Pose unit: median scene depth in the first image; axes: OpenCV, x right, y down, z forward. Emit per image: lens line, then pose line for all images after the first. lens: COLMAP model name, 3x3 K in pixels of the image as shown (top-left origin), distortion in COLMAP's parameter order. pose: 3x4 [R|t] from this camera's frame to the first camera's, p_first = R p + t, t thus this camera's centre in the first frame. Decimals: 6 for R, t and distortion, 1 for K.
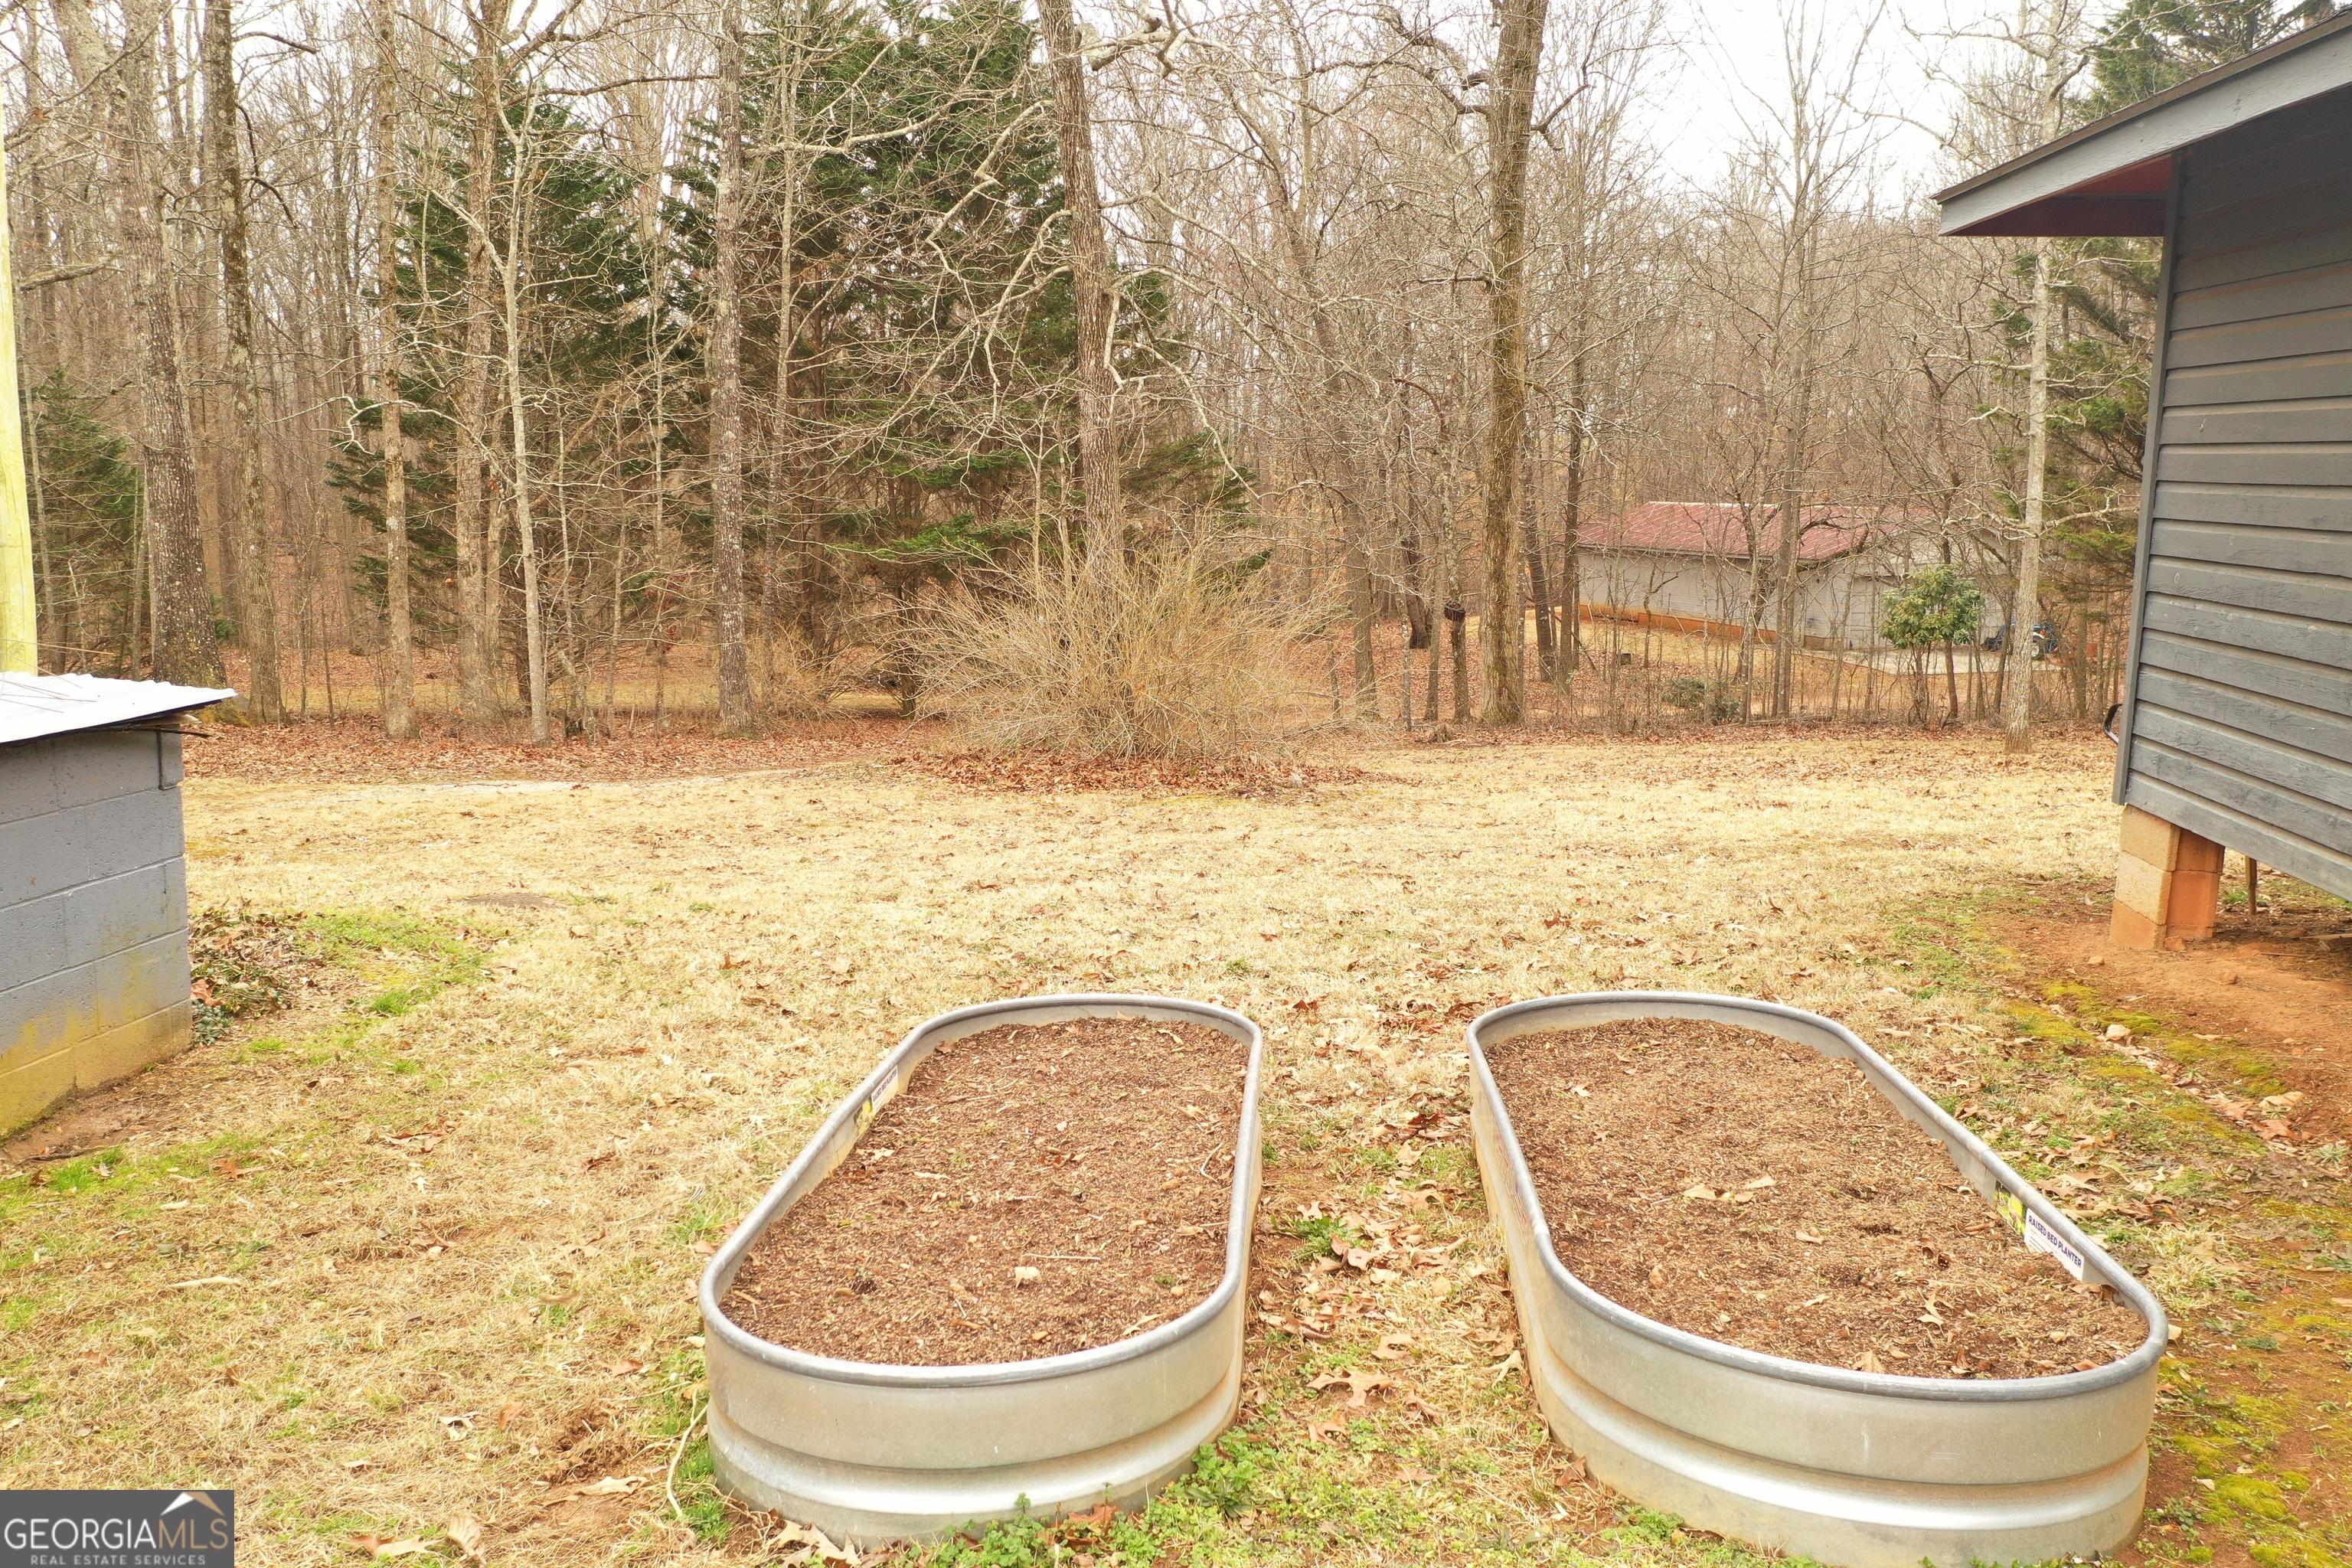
lens RADIAL K [[1882.6, 0, 1176.0], [0, 1882.6, 784.0], [0, 0, 1]] dist [0.006245, 0.006249]
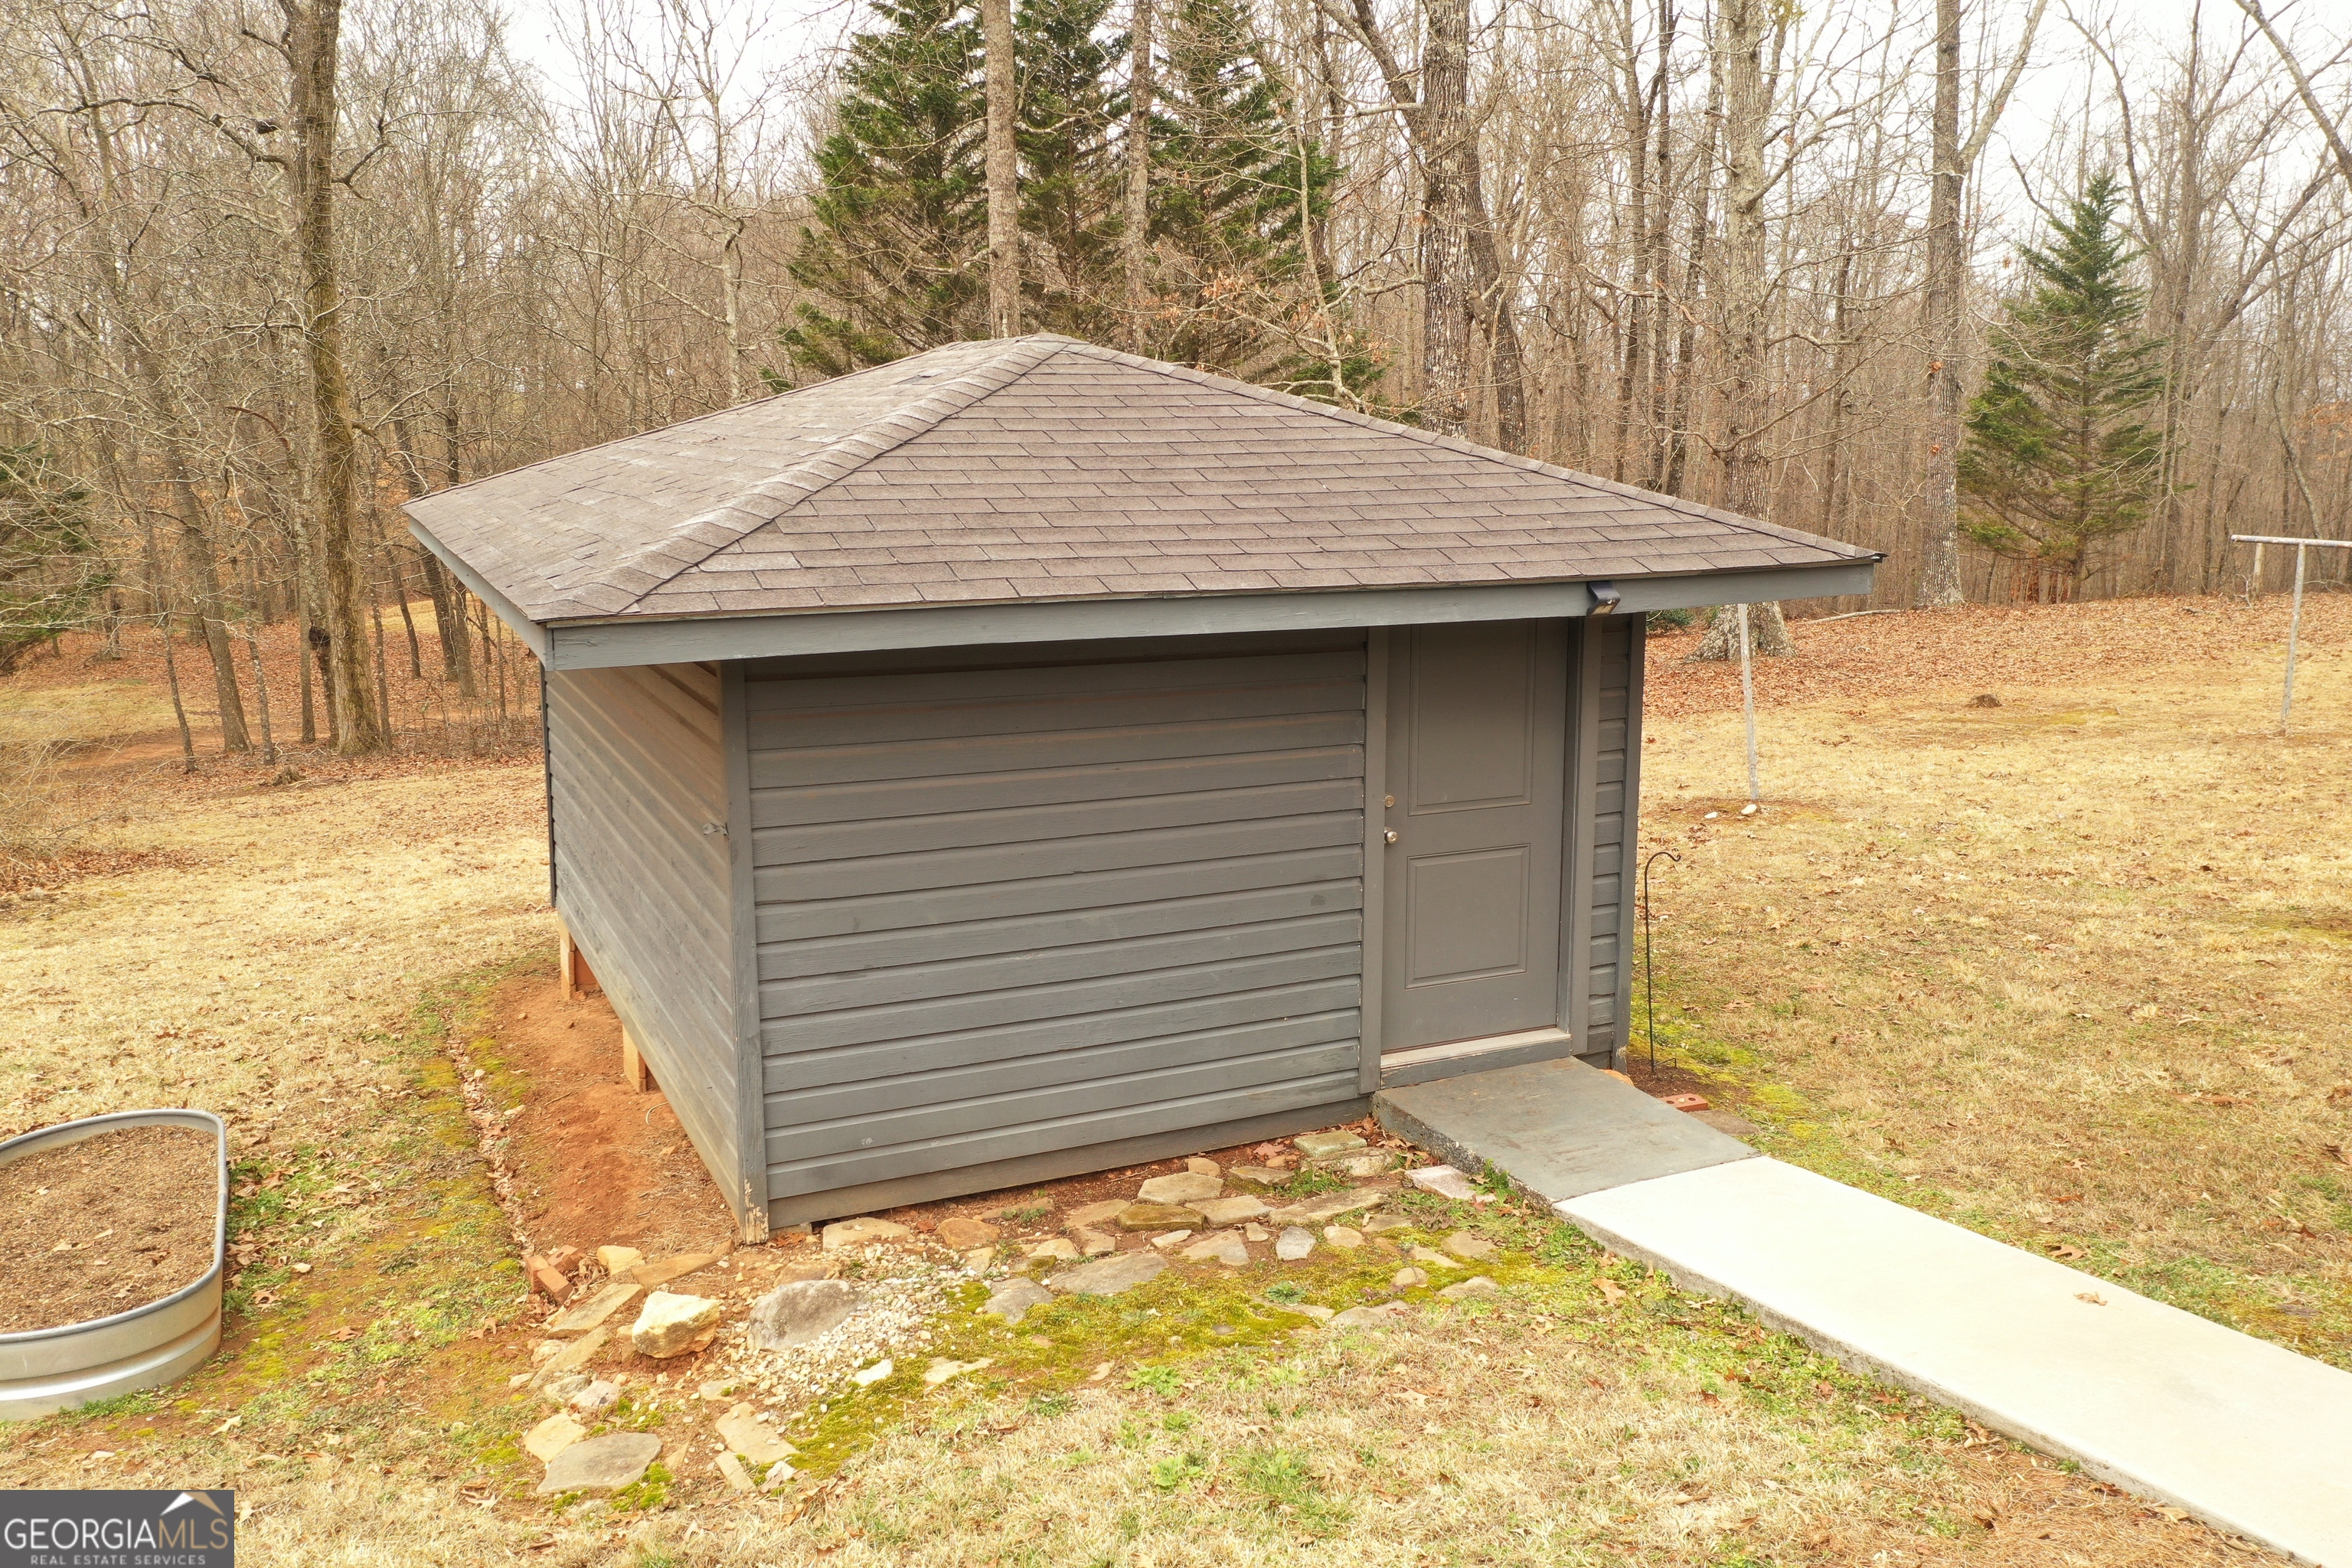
lens RADIAL K [[1882.6, 0, 1176.0], [0, 1882.6, 784.0], [0, 0, 1]] dist [0.006245, 0.006249]
pose [[0.863265, -0.096115, 0.495516, 0.042763], [0.083089, 0.995370, 0.048317, -0.028309], [-0.497866, -0.000538, 0.867254, -0.139189]]
